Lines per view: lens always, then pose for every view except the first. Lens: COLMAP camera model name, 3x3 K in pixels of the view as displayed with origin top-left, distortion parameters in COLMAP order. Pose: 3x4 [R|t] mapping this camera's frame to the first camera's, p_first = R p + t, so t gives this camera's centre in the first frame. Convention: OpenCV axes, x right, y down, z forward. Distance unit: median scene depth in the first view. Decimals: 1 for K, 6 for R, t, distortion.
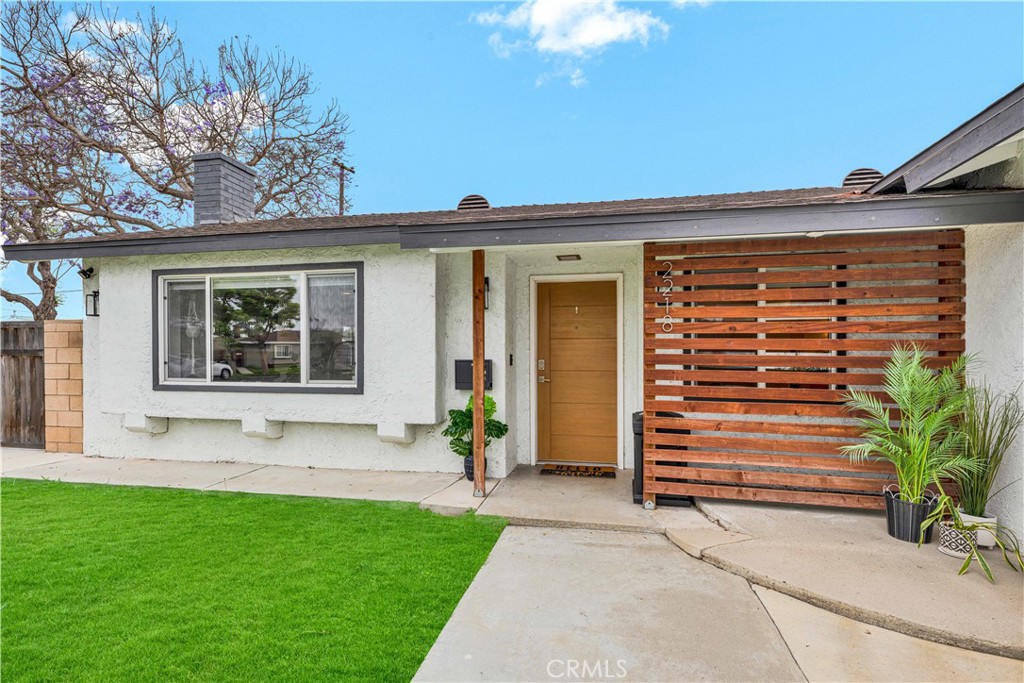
lens RADIAL K [[495.1, 0, 513.6], [0, 495.1, 348.6], [0, 0, 1]] dist [0.003414, 0.000201]
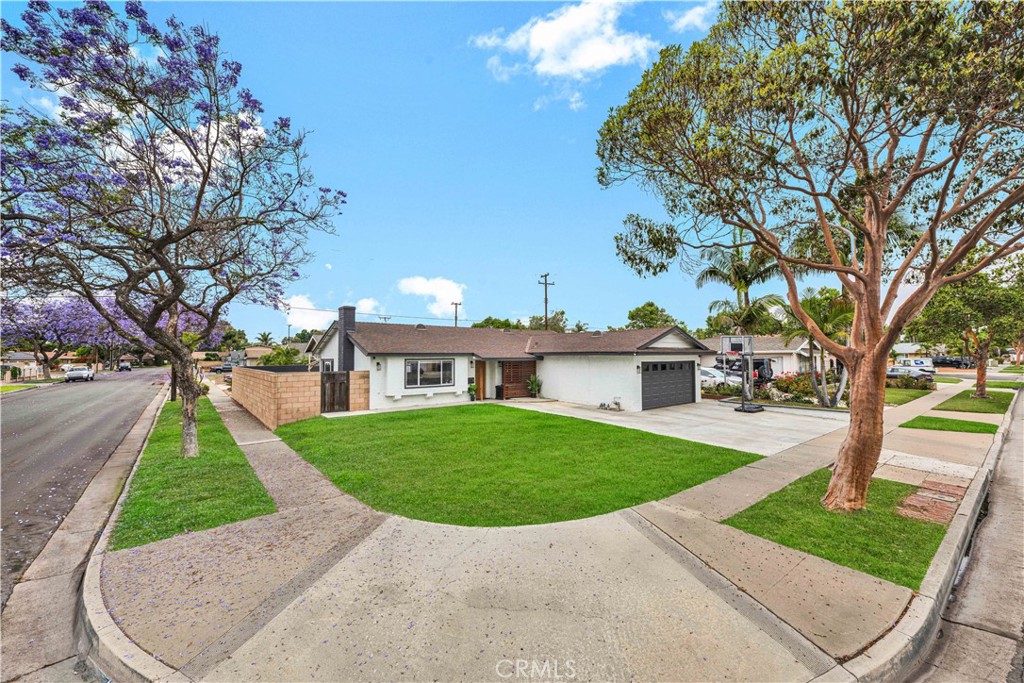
lens RADIAL K [[411.8, 0, 503.3], [0, 411.8, 340.4], [0, 0, 1]] dist [0.001627, 0.000123]
pose [[0.638389, 0.024101, 0.769337, -2.997759], [-0.004692, 0.999613, -0.027421, -0.233672], [-0.769700, 0.013895, 0.638255, -1.862147]]
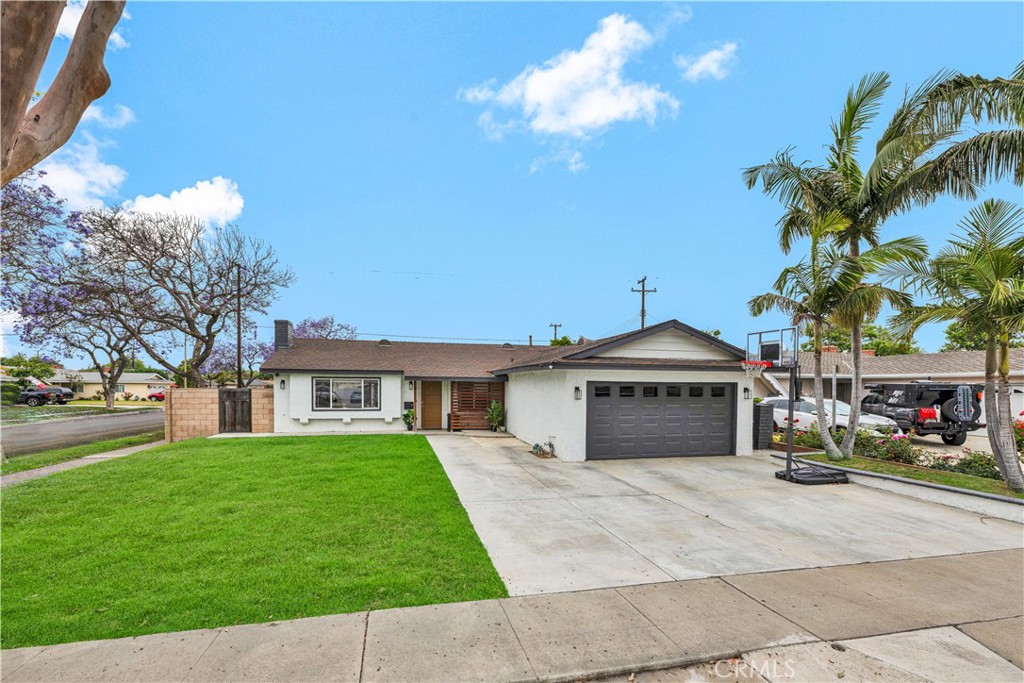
lens RADIAL K [[411.8, 0, 491.5], [0, 411.8, 398.1], [0, 0, 1]] dist [0.001627, 0.000123]
pose [[0.912342, -0.006432, 0.409379, -0.822269], [-0.010336, 0.999196, 0.038735, -0.139948], [-0.409299, -0.039571, 0.911542, -2.287887]]
